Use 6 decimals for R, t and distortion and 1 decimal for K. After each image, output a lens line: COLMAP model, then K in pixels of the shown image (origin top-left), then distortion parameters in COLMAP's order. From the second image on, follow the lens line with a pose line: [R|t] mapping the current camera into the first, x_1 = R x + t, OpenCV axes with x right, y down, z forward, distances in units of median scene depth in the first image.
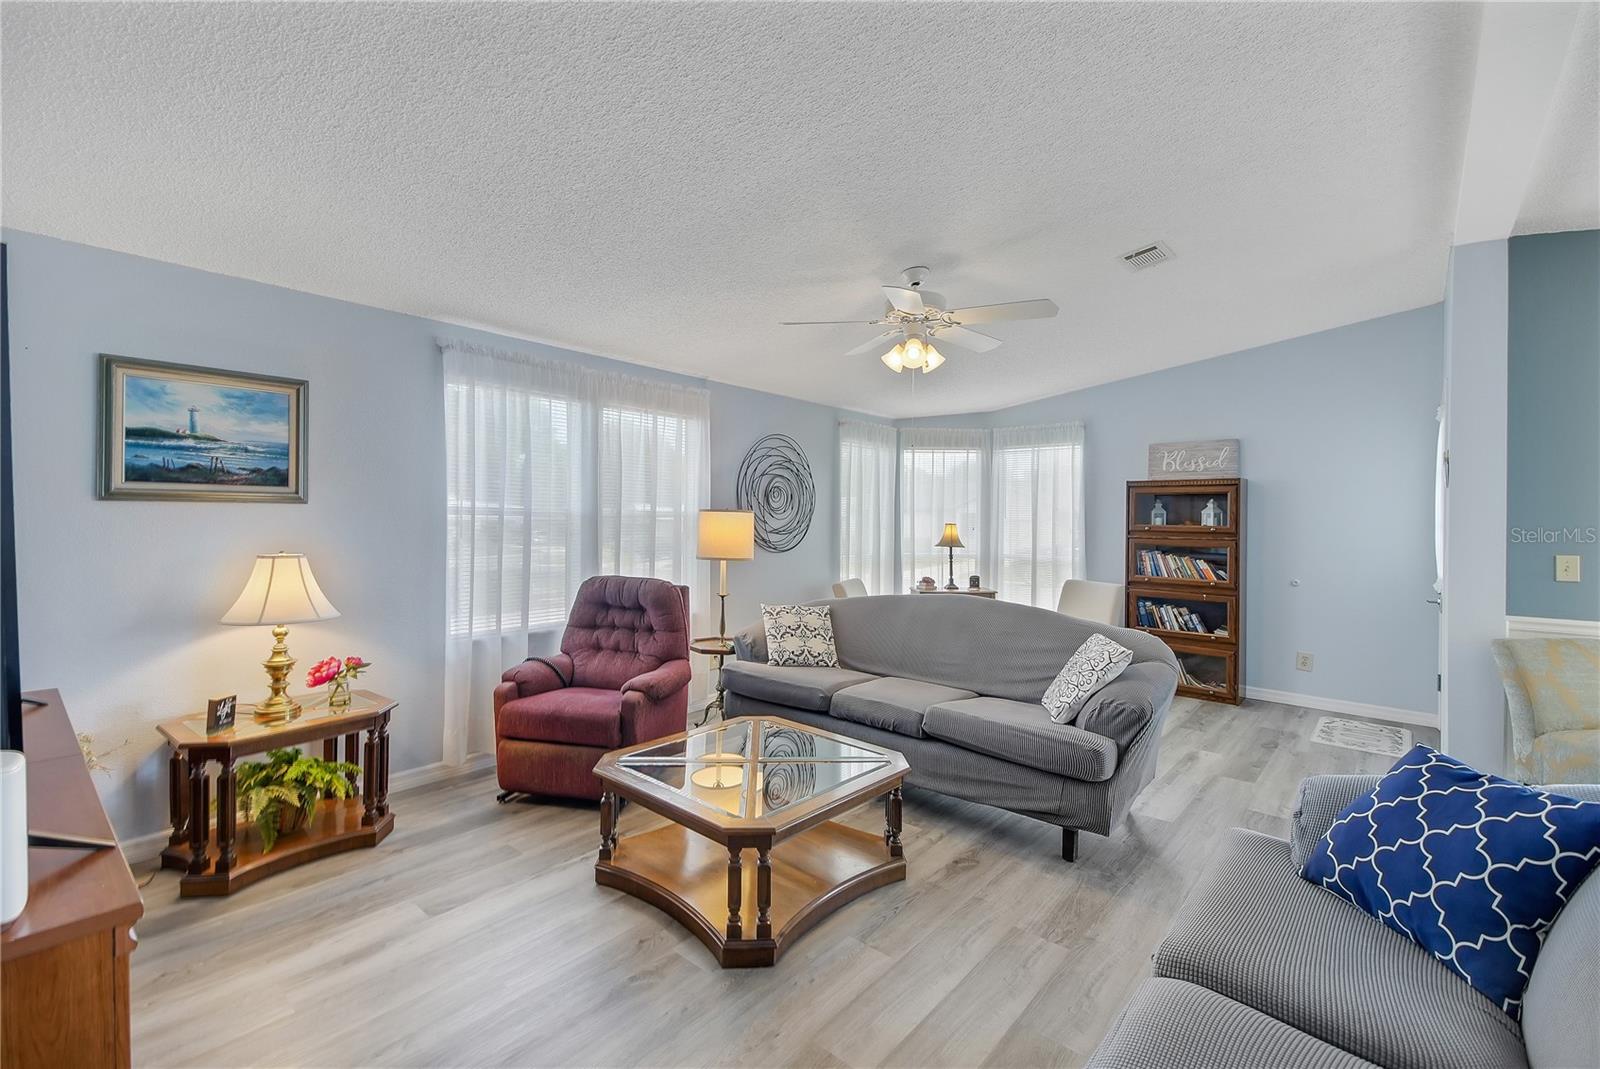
lens RADIAL K [[693.9, 0, 802.8], [0, 693.9, 515.7], [0, 0, 1]] dist [0.039409, -0.016589]
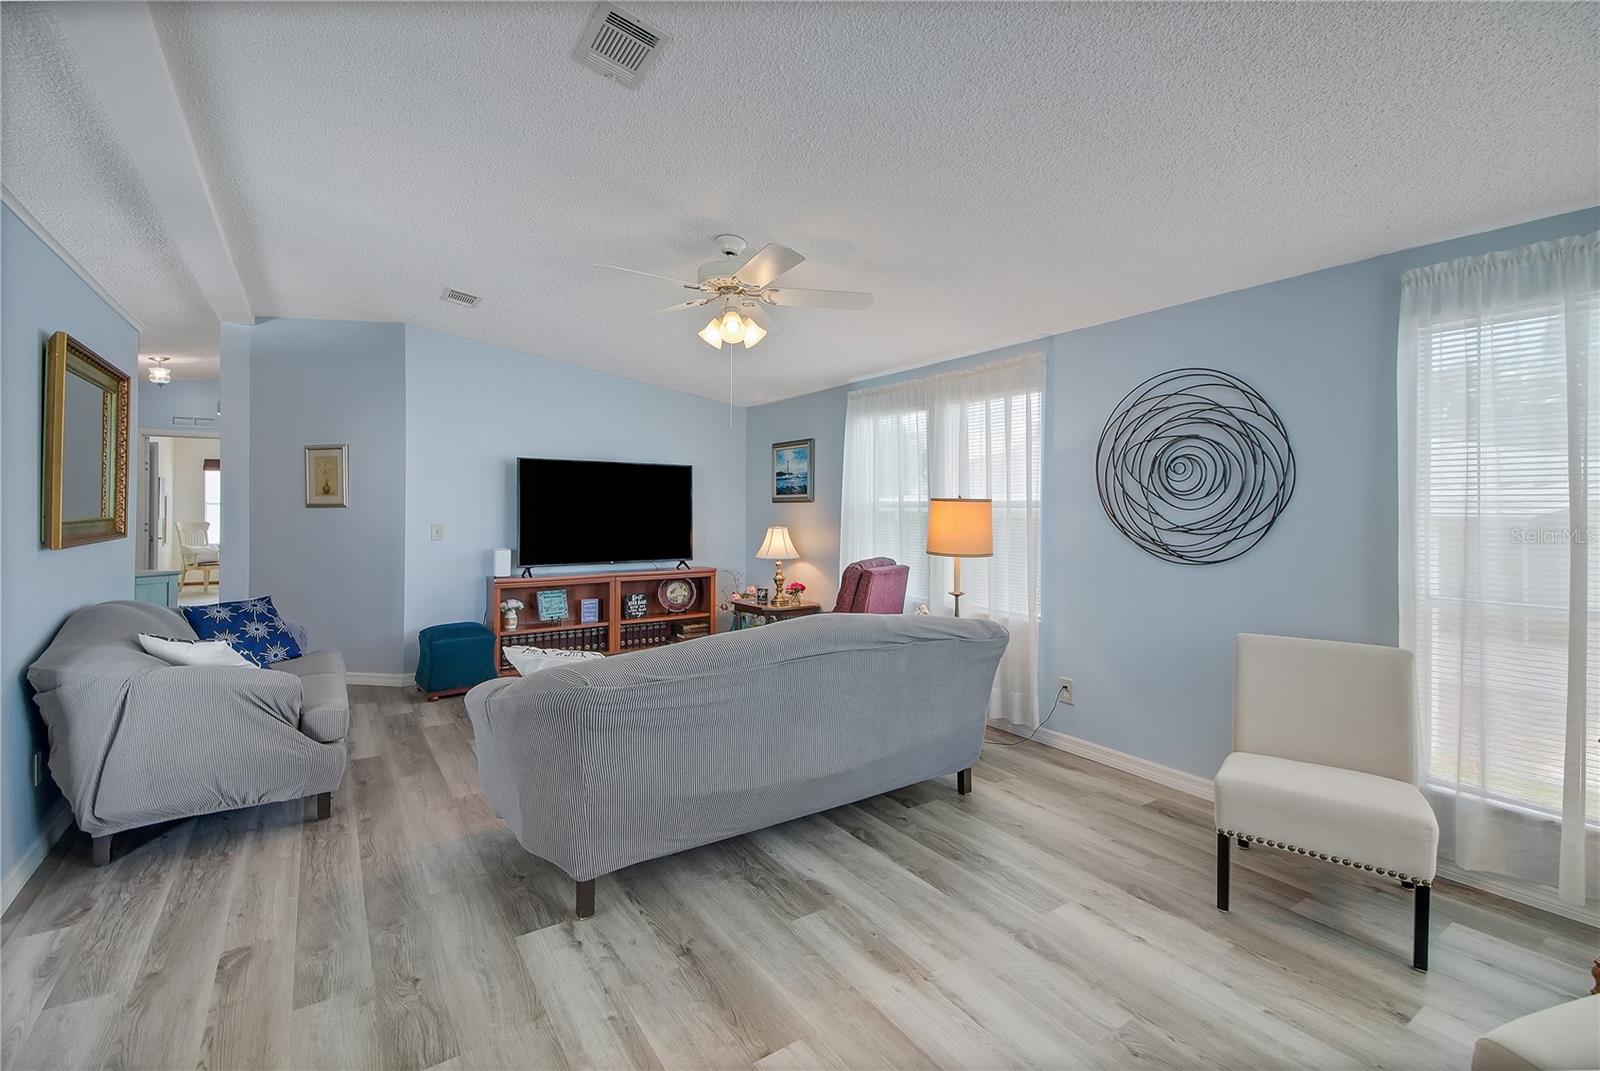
lens RADIAL K [[710.8, 0, 801.5], [0, 710.8, 501.8], [0, 0, 1]] dist [0.045872, -0.017769]
pose [[-0.262609, -0.015641, -0.964776, 0.903716], [0.000492, 0.999866, -0.016343, 0.011110], [0.964902, -0.004766, -0.262566, 1.149121]]
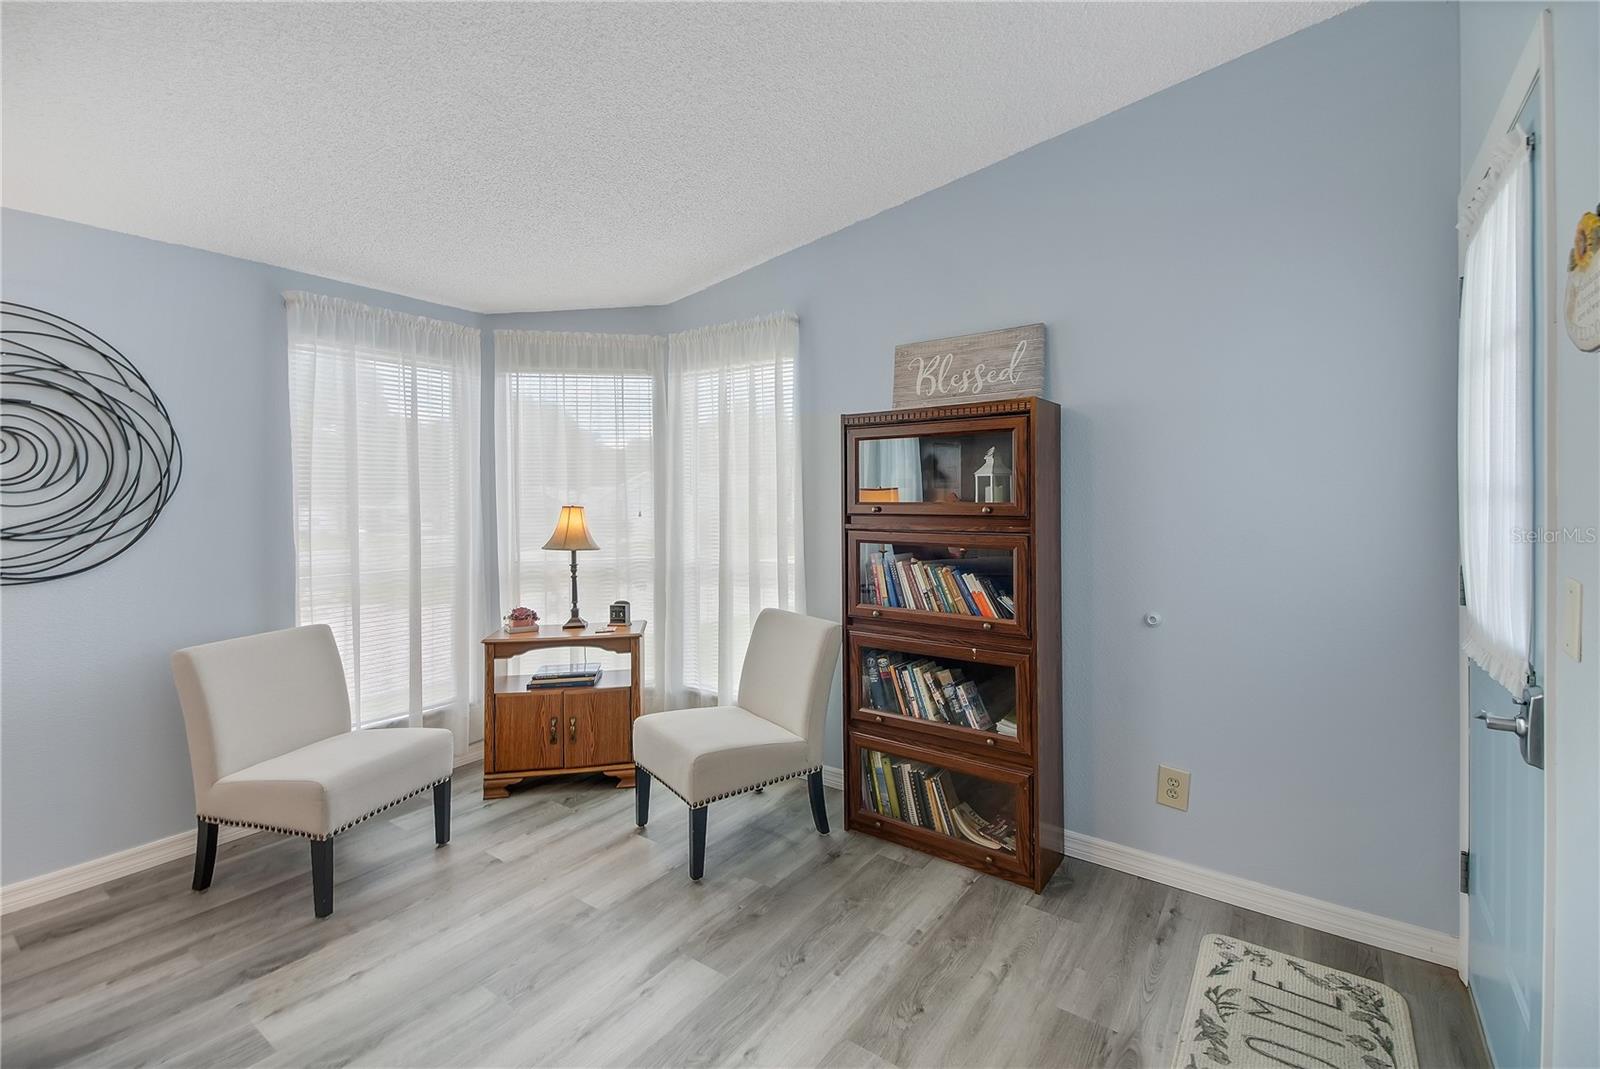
lens RADIAL K [[693.9, 0, 797.4], [0, 693.9, 503.2], [0, 0, 1]] dist [0.039409, -0.016589]
pose [[0.995930, -0.018574, 0.088196, 0.551738], [0.017441, 0.999755, 0.013604, 0.007792], [-0.088427, -0.012011, 0.996010, 0.724833]]
